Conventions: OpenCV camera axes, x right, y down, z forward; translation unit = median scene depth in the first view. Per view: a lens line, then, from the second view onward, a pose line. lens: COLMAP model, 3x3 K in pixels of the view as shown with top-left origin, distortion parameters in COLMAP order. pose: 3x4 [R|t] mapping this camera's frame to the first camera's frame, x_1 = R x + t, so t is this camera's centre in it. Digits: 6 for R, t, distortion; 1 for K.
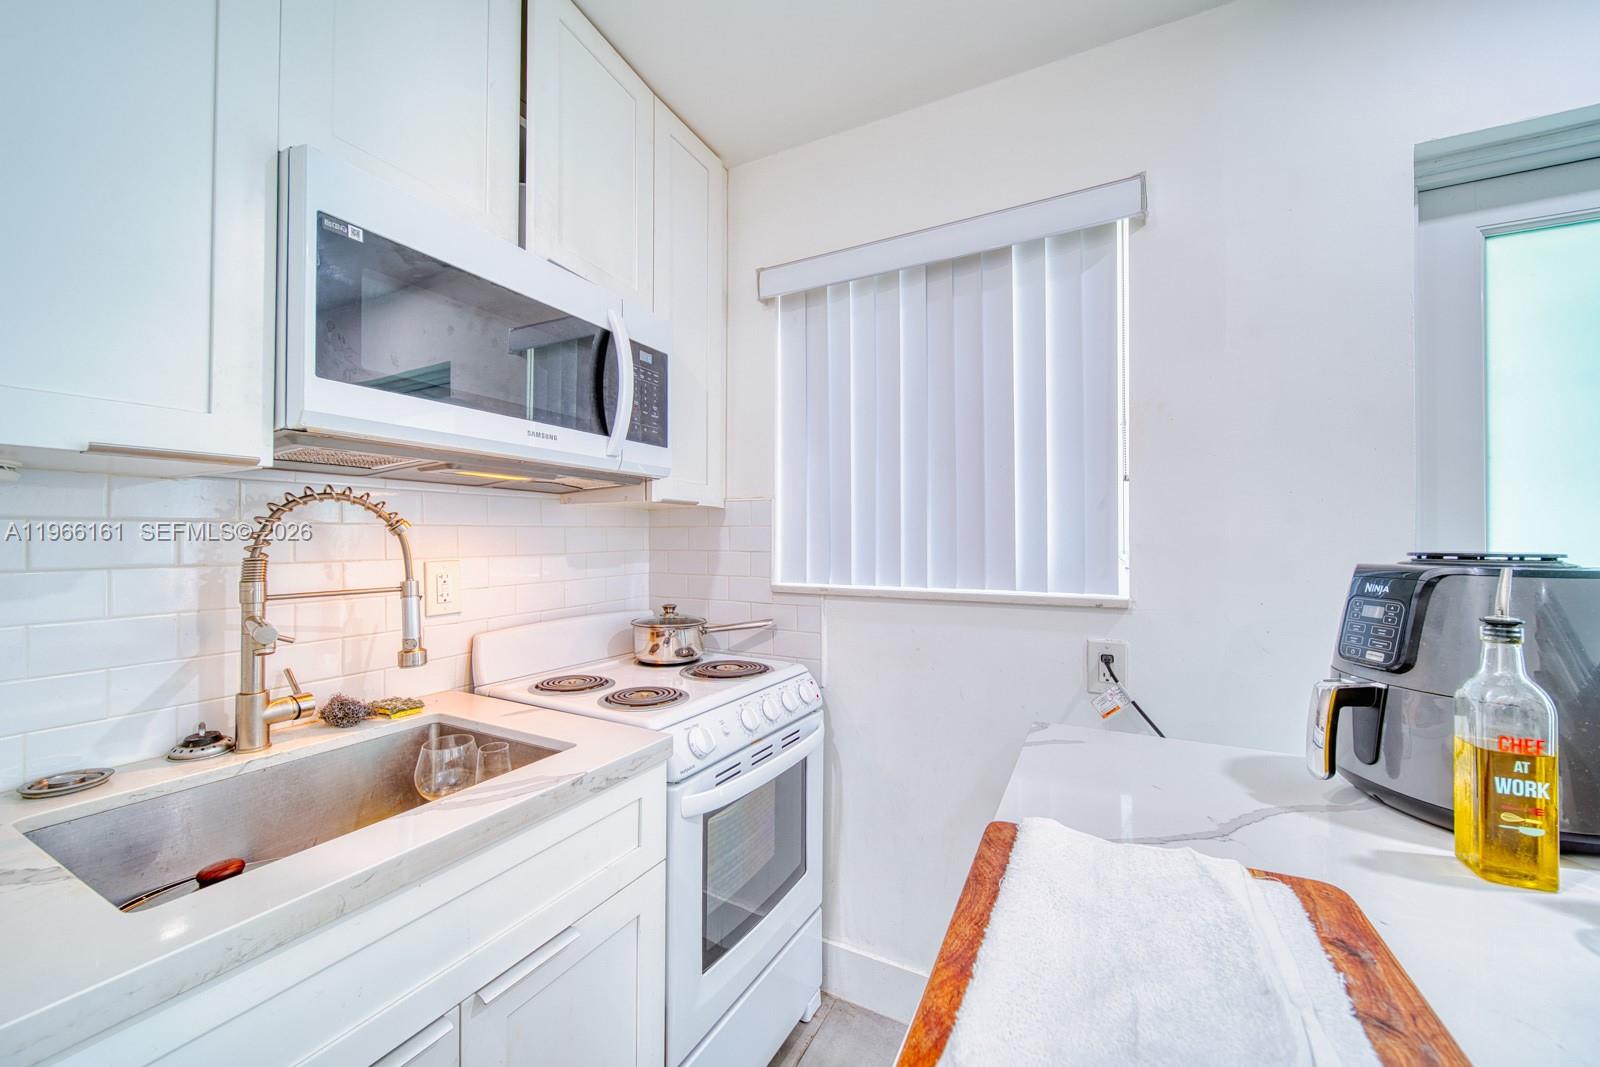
lens RADIAL K [[581.9, 0, 827.4], [0, 581.9, 529.8], [0, 0, 1]] dist [0.002310, -0.000249]
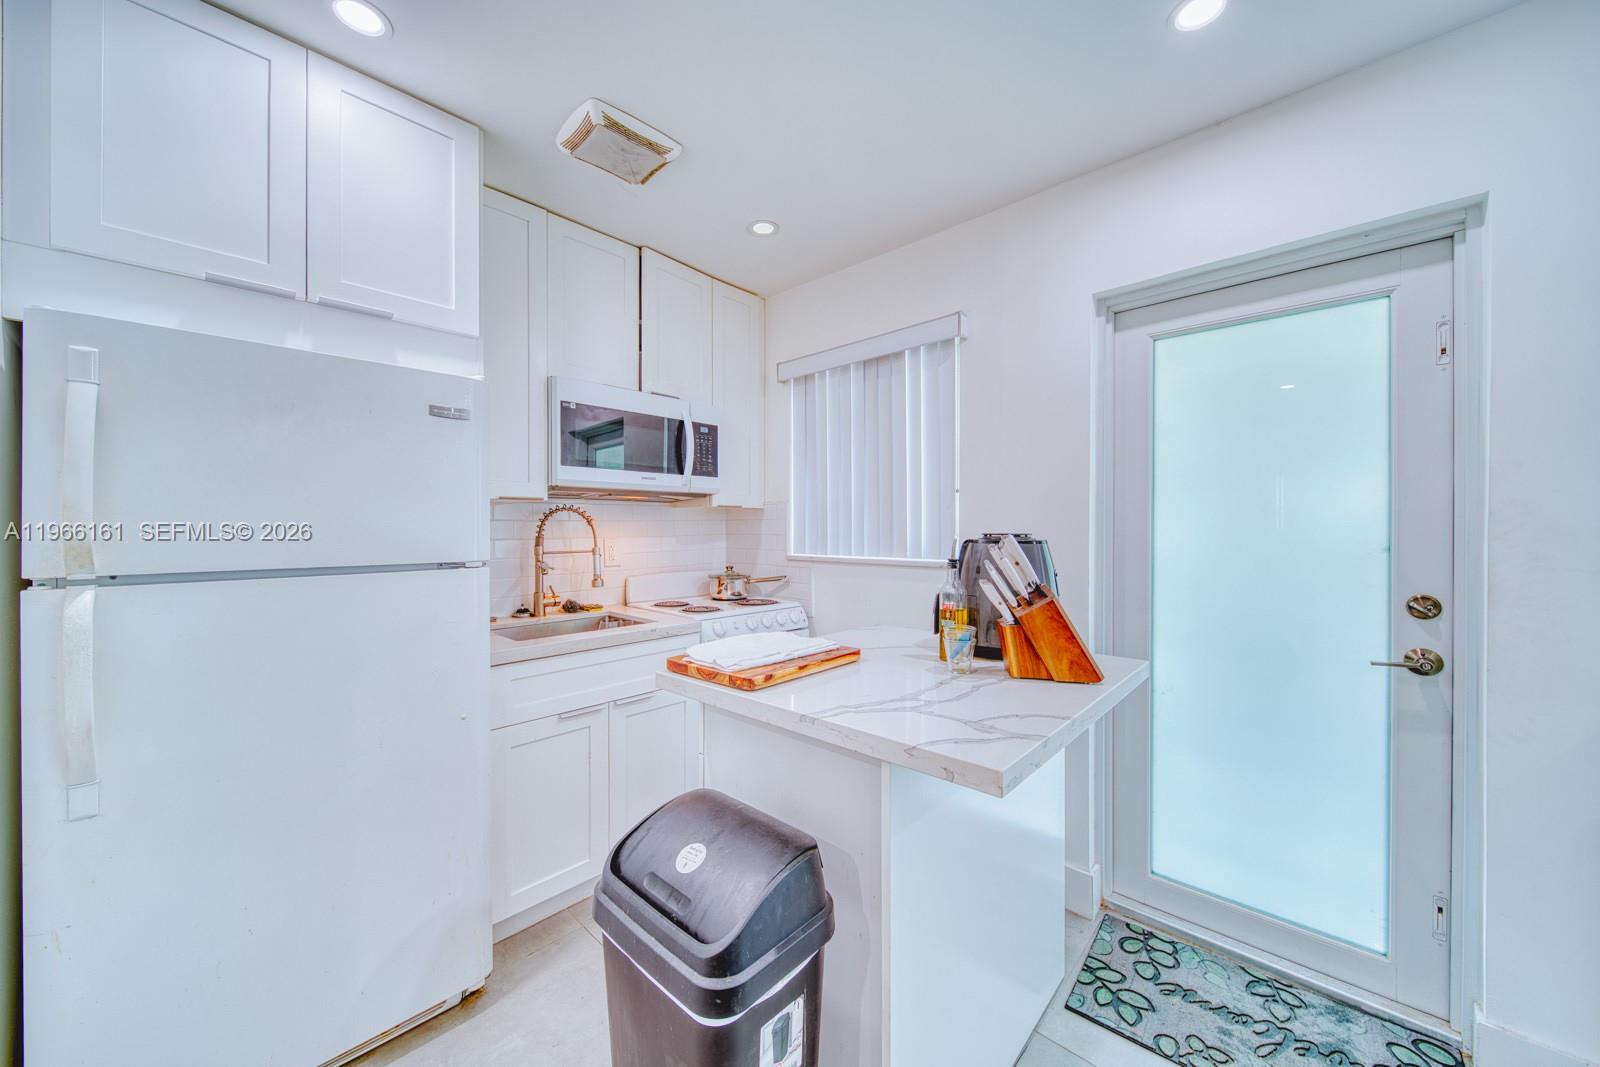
lens RADIAL K [[581.9, 0, 807.3], [0, 581.9, 526.9], [0, 0, 1]] dist [0.002310, -0.000249]
pose [[0.954133, -0.002349, -0.299373, 0.577840], [0.006757, 0.999883, 0.013690, -0.009889], [0.299306, -0.015085, 0.954038, -0.702561]]
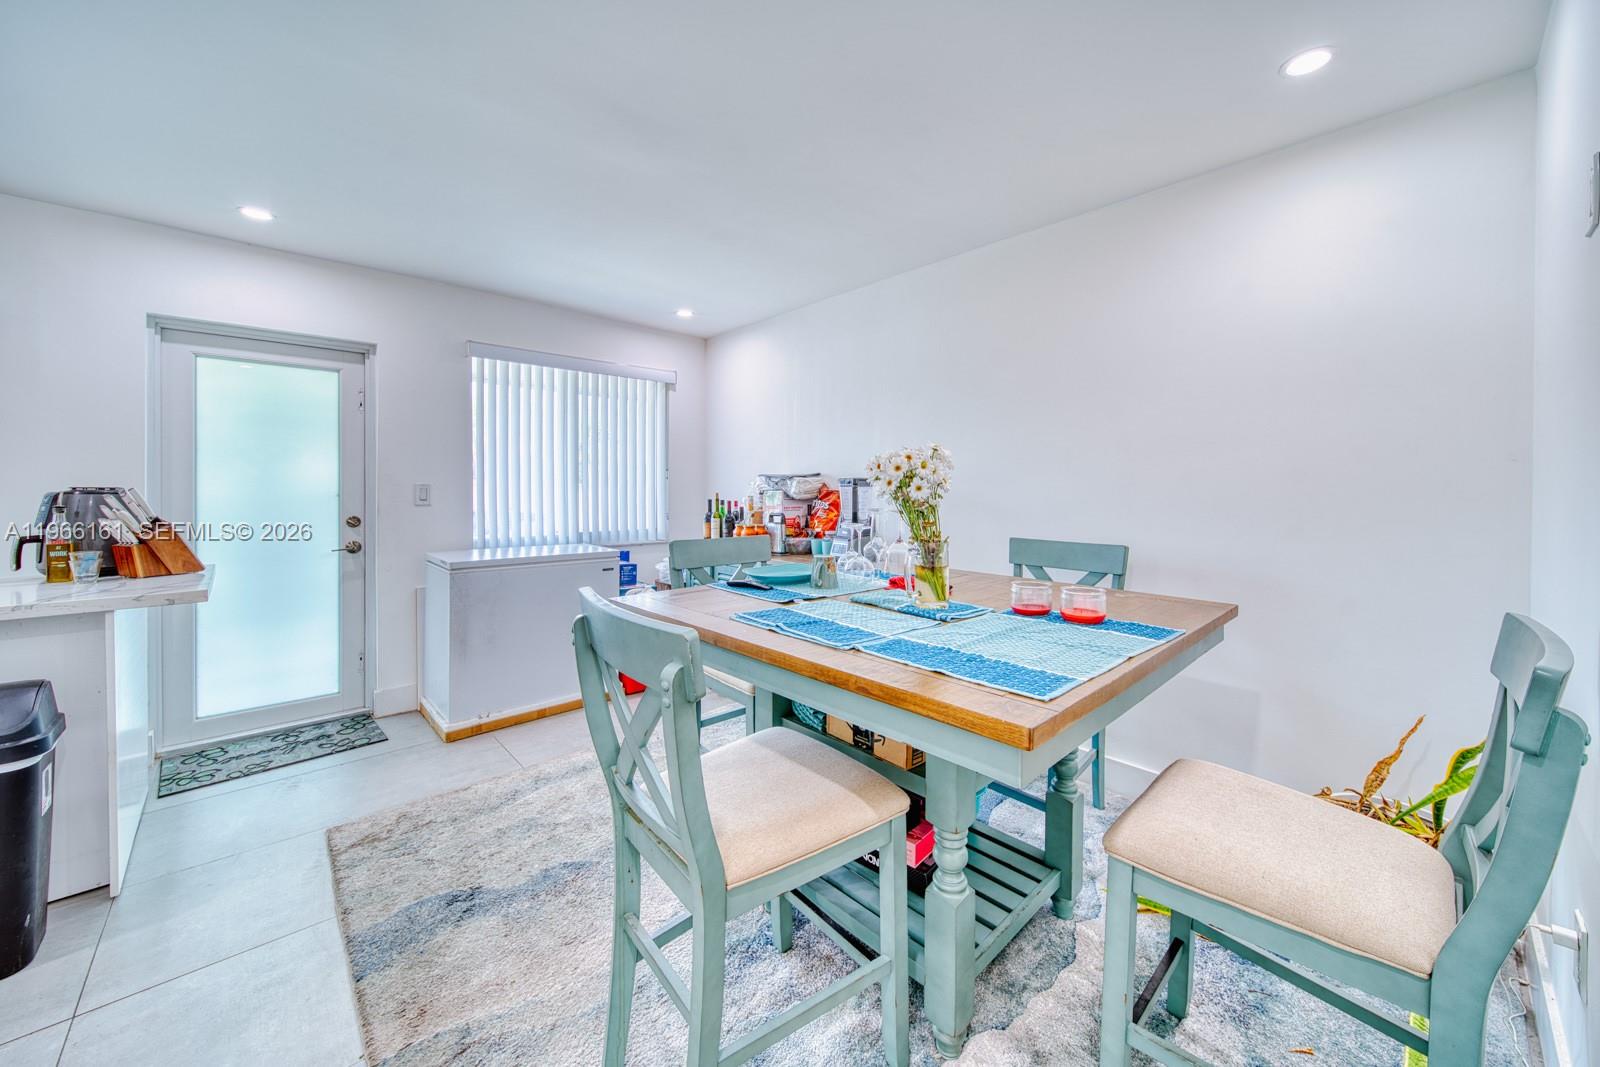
lens RADIAL K [[581.9, 0, 793.2], [0, 581.9, 495.9], [0, 0, 1]] dist [0.002310, -0.000249]
pose [[0.371501, -0.010239, 0.928376, -0.151252], [-0.016789, 0.999702, 0.017744, -0.011769], [-0.928281, -0.022178, 0.371218, -1.803760]]
